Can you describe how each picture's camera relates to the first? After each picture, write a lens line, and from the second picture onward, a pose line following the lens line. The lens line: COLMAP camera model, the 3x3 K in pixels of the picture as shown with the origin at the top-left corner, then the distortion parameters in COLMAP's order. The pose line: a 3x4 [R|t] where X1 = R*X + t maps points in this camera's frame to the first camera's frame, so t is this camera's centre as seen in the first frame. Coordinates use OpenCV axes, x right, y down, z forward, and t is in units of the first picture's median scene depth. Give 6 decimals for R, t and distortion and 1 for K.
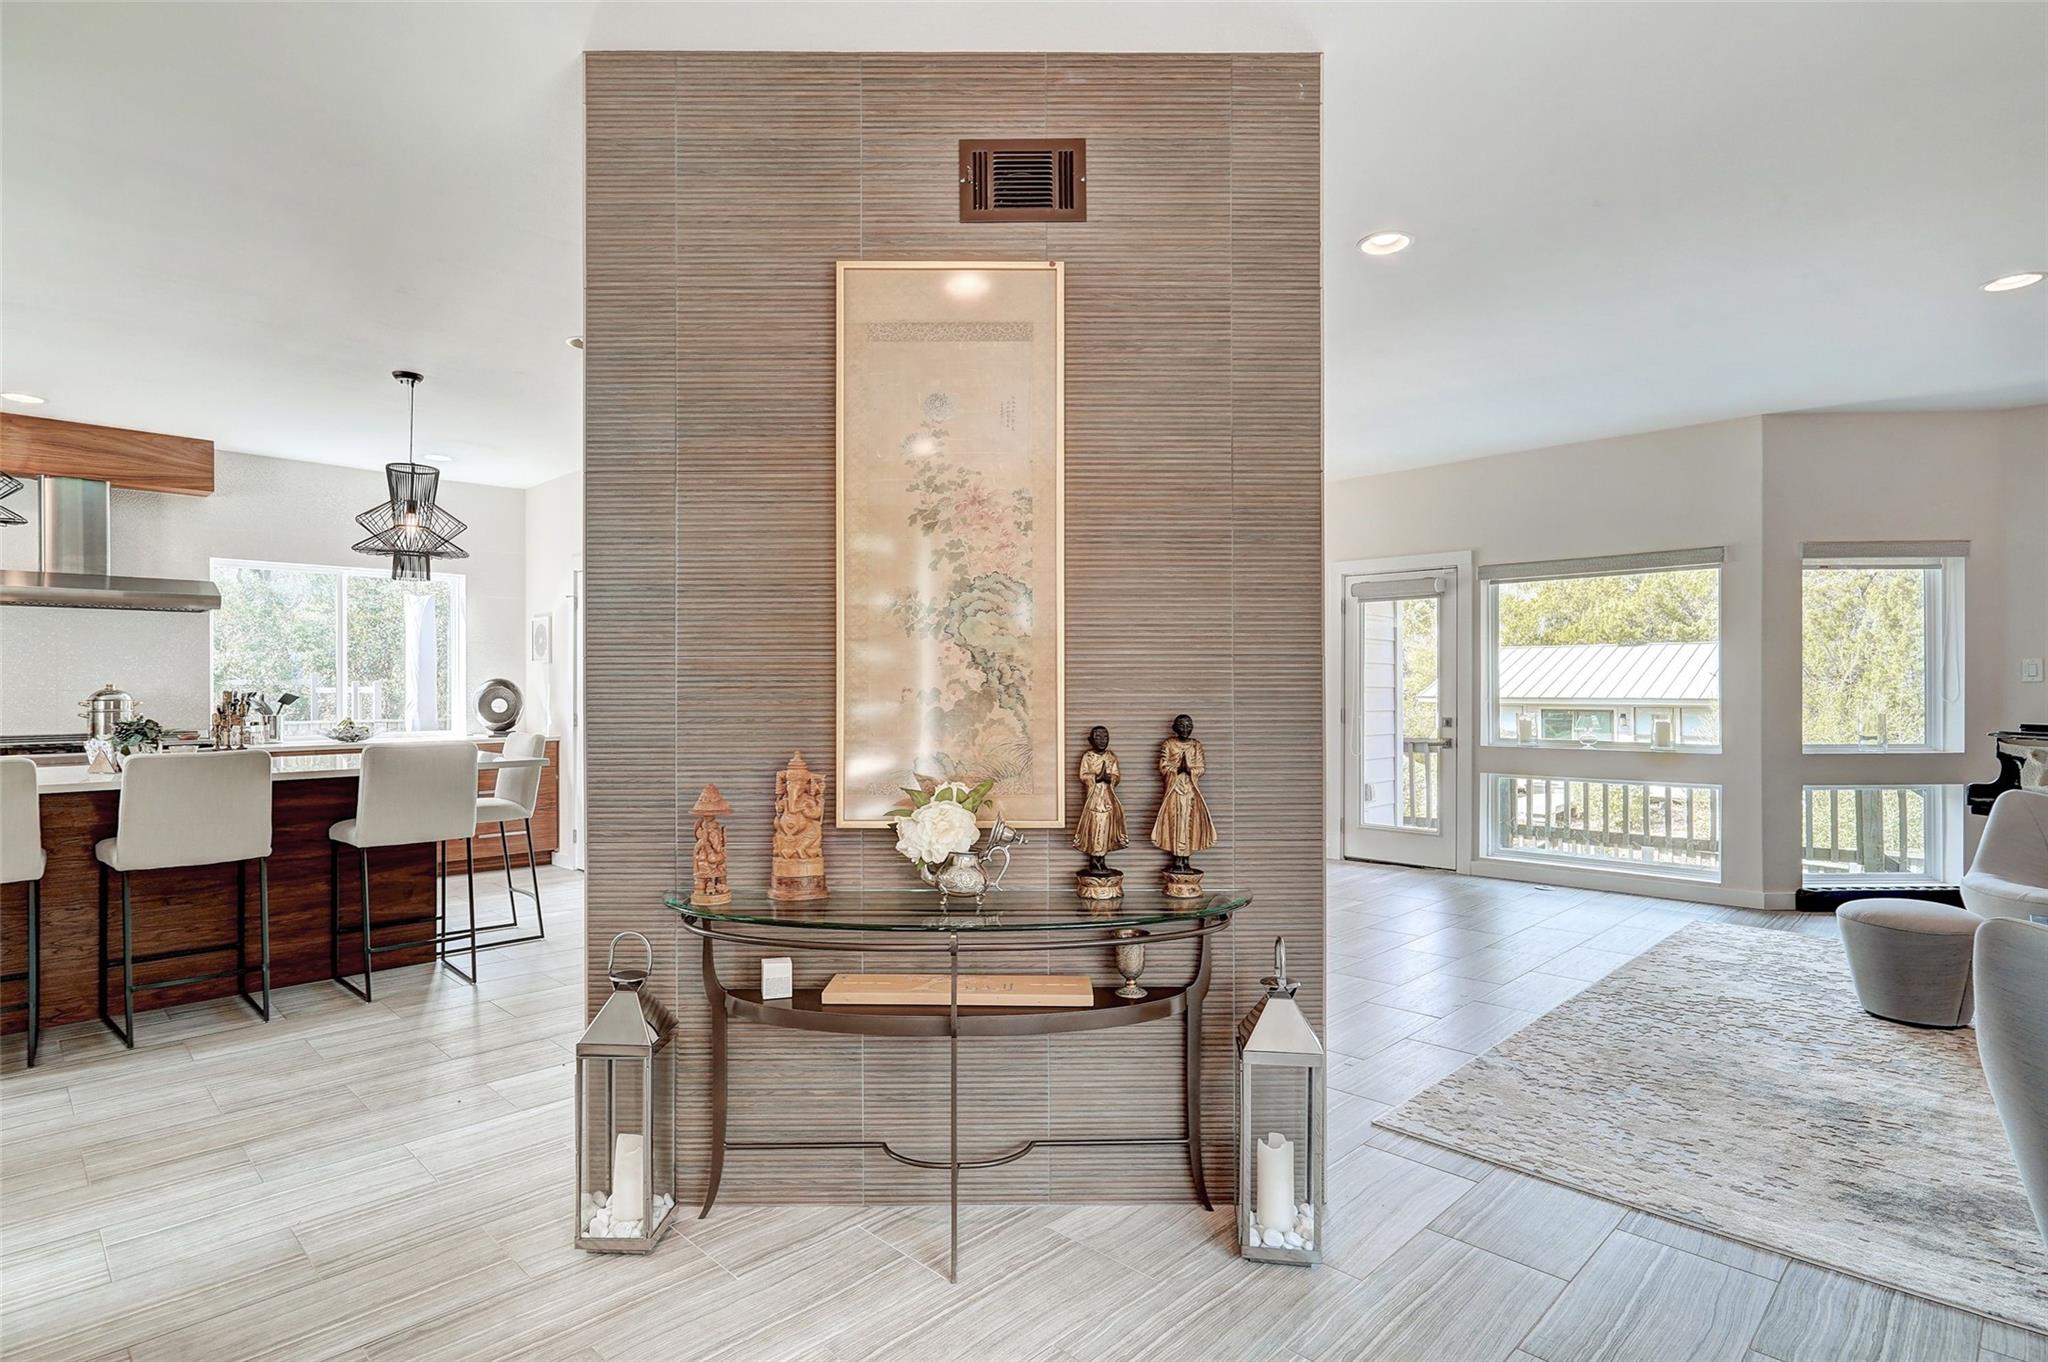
lens RADIAL K [[1026.4, 0, 1024.0], [0, 1026.4, 681.0], [0, 0, 1]] dist [0.000771, 0.000514]
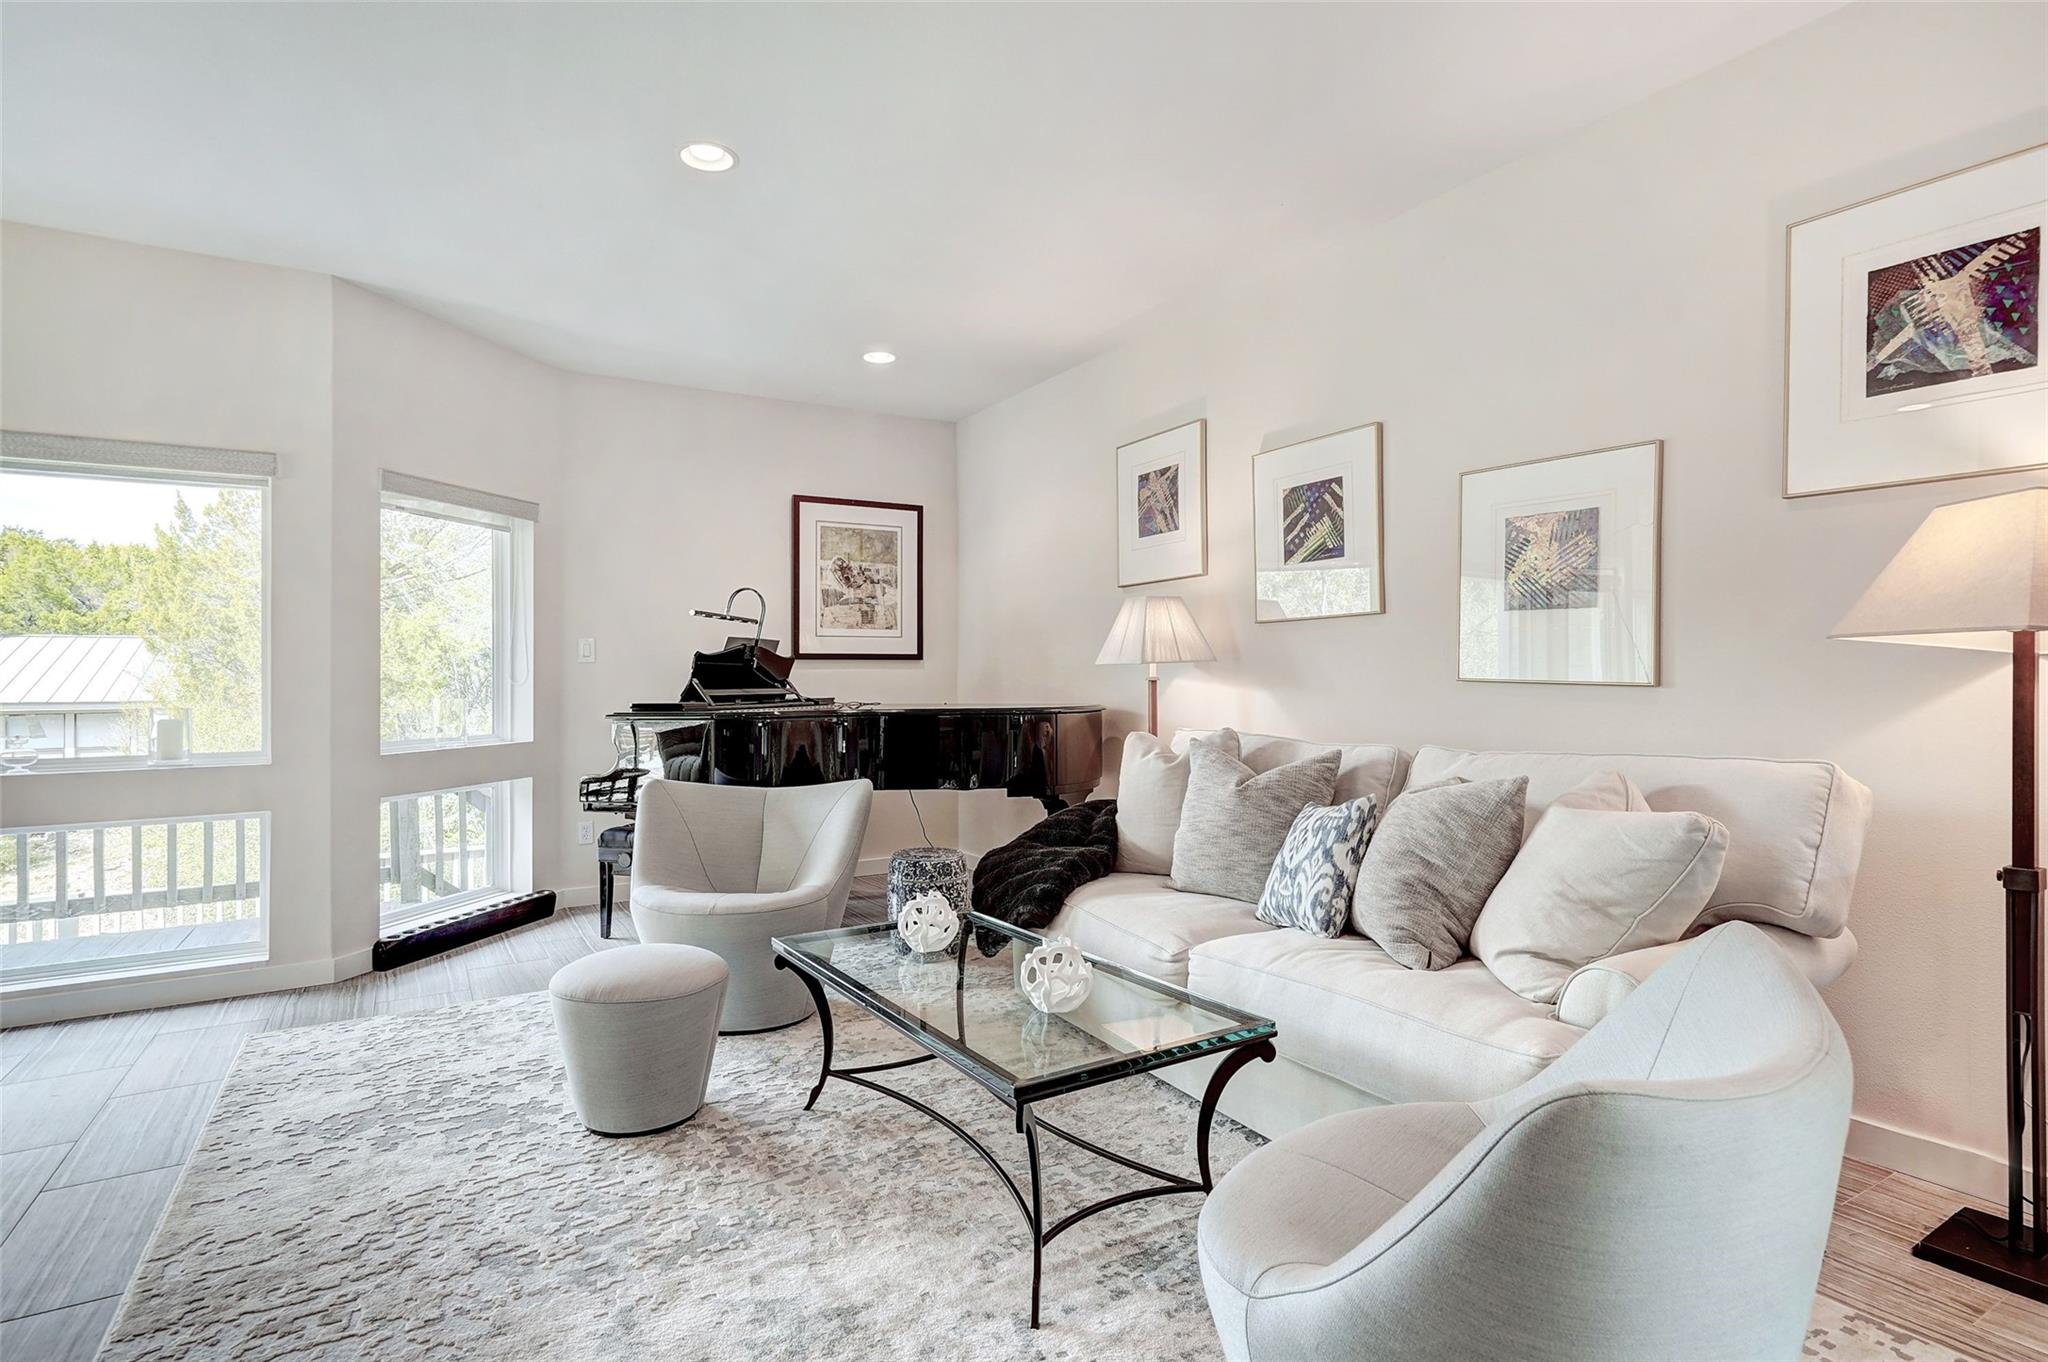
lens RADIAL K [[1026.4, 0, 1024.0], [0, 1026.4, 681.0], [0, 0, 1]] dist [0.000771, 0.000514]
pose [[0.243001, 0.004854, 0.970014, 0.154768], [-0.000421, 0.999988, -0.004899, 0.020941], [-0.970026, 0.000782, 0.243000, 0.365106]]
